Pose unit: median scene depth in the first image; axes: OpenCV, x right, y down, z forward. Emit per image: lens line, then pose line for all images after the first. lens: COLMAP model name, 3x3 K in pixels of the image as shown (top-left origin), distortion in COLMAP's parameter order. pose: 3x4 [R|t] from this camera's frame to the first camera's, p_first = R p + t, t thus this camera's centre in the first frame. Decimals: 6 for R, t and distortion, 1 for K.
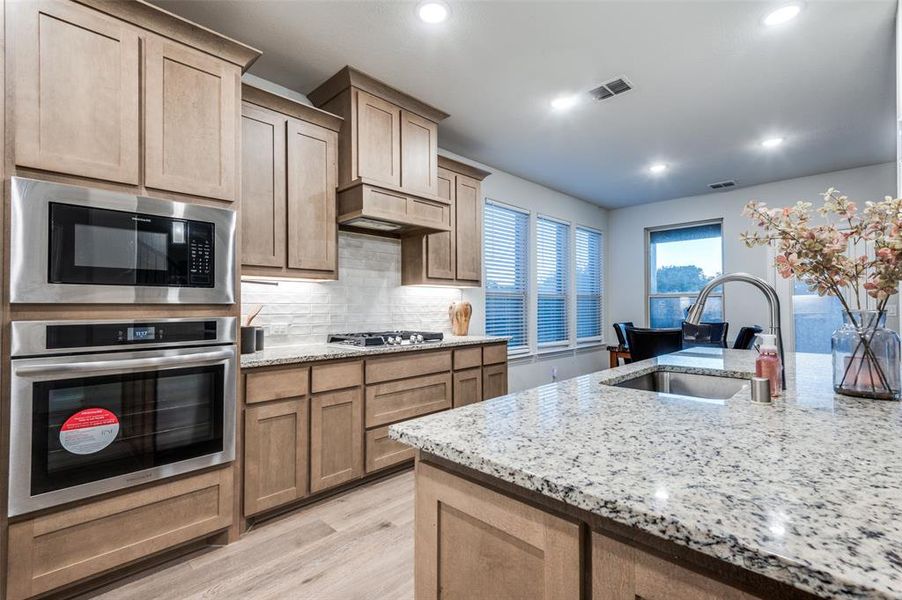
lens RADIAL K [[420.2, 0, 451.0], [0, 420.2, 300.0], [0, 0, 1]] dist [-0.016525, -0.000327]
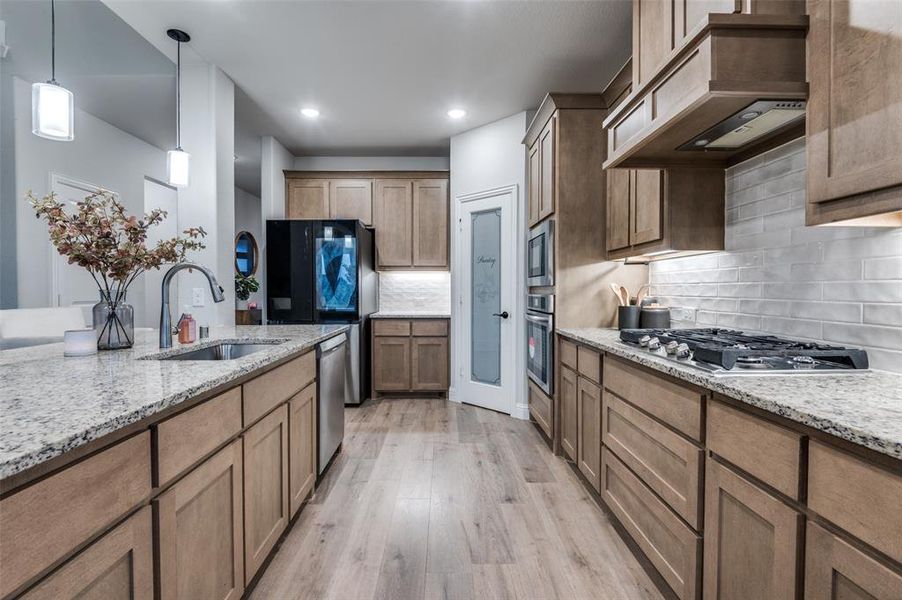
lens RADIAL K [[420.2, 0, 451.0], [0, 420.2, 300.0], [0, 0, 1]] dist [-0.016525, -0.000327]
pose [[-0.712392, 0.021688, -0.701446, 0.470438], [0.013647, 0.999761, 0.017053, 0.019452], [0.701649, 0.002576, -0.712518, 1.165841]]
